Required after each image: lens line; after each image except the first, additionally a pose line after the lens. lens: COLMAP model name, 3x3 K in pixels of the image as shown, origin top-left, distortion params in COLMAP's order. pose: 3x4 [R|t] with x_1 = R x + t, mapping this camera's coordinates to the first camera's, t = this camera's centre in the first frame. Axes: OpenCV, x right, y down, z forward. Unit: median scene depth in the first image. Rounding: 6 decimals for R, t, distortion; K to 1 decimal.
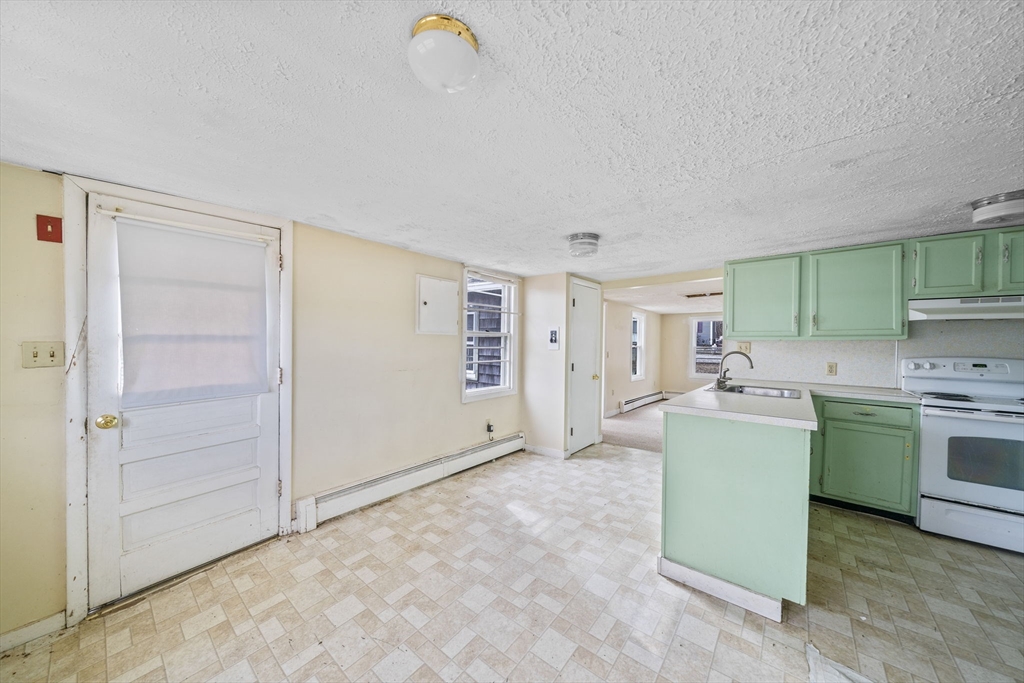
lens RADIAL K [[348.2, 0, 513.7], [0, 348.2, 345.1], [0, 0, 1]] dist [-0.007596, 0.000254]
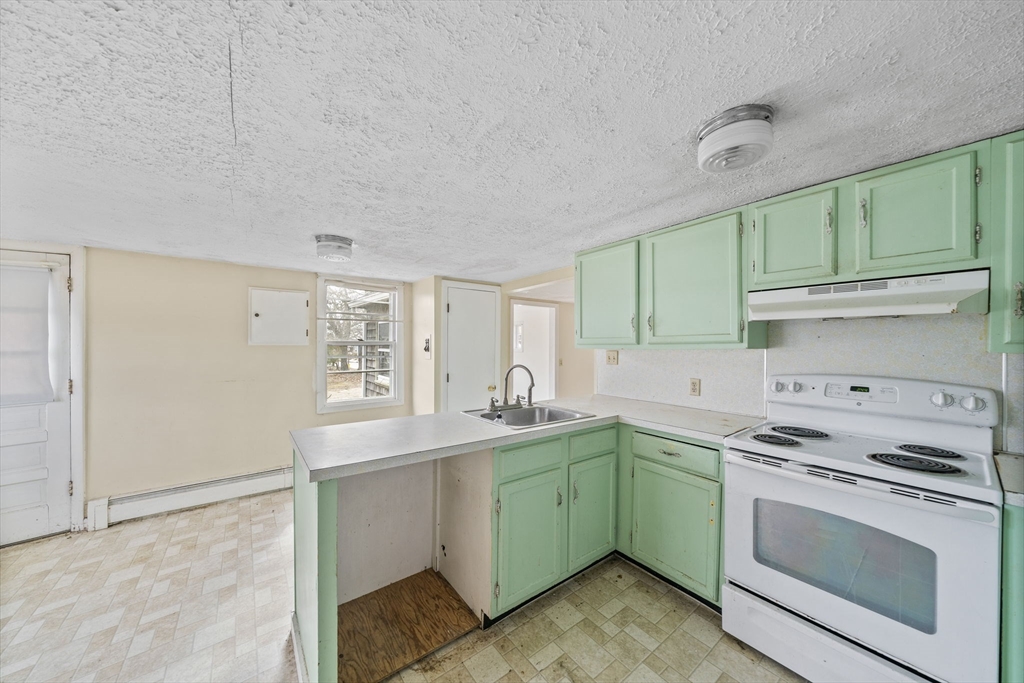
lens RADIAL K [[348.2, 0, 513.7], [0, 348.2, 345.1], [0, 0, 1]] dist [-0.007596, 0.000254]
pose [[0.974978, -0.009040, -0.222118, 0.861282], [0.007013, 0.999926, -0.009912, -0.021008], [0.222191, 0.008107, 0.974969, 0.218783]]
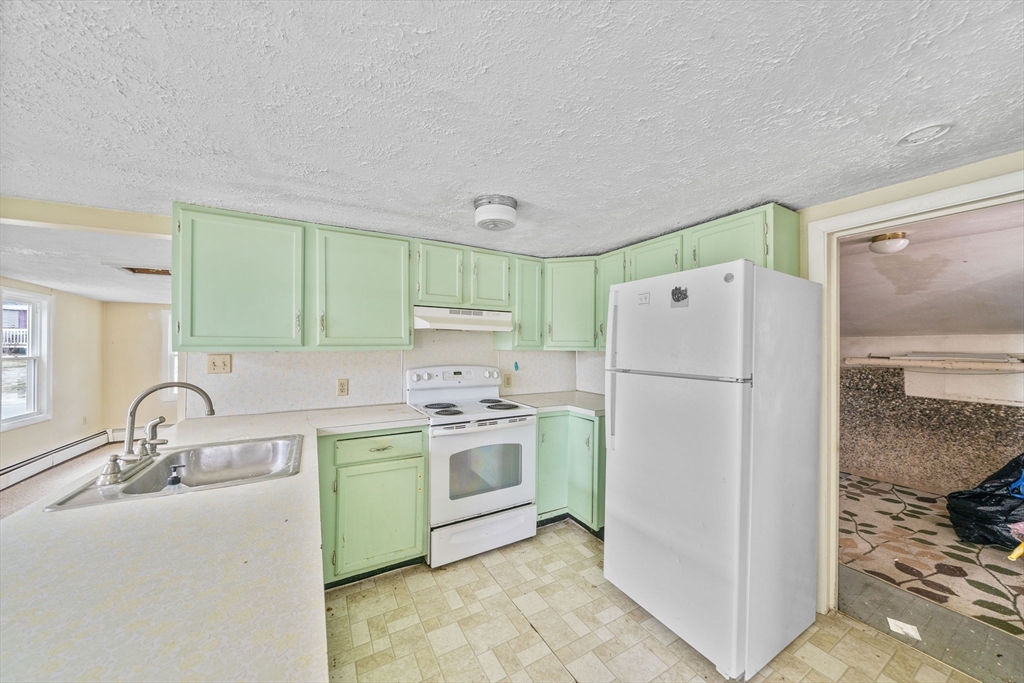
lens RADIAL K [[348.2, 0, 513.7], [0, 348.2, 345.1], [0, 0, 1]] dist [-0.007596, 0.000254]
pose [[0.352619, -0.007042, 0.935740, 0.400234], [0.009263, 0.999949, 0.004034, -0.030610], [-0.935721, 0.007246, 0.352666, 0.450768]]
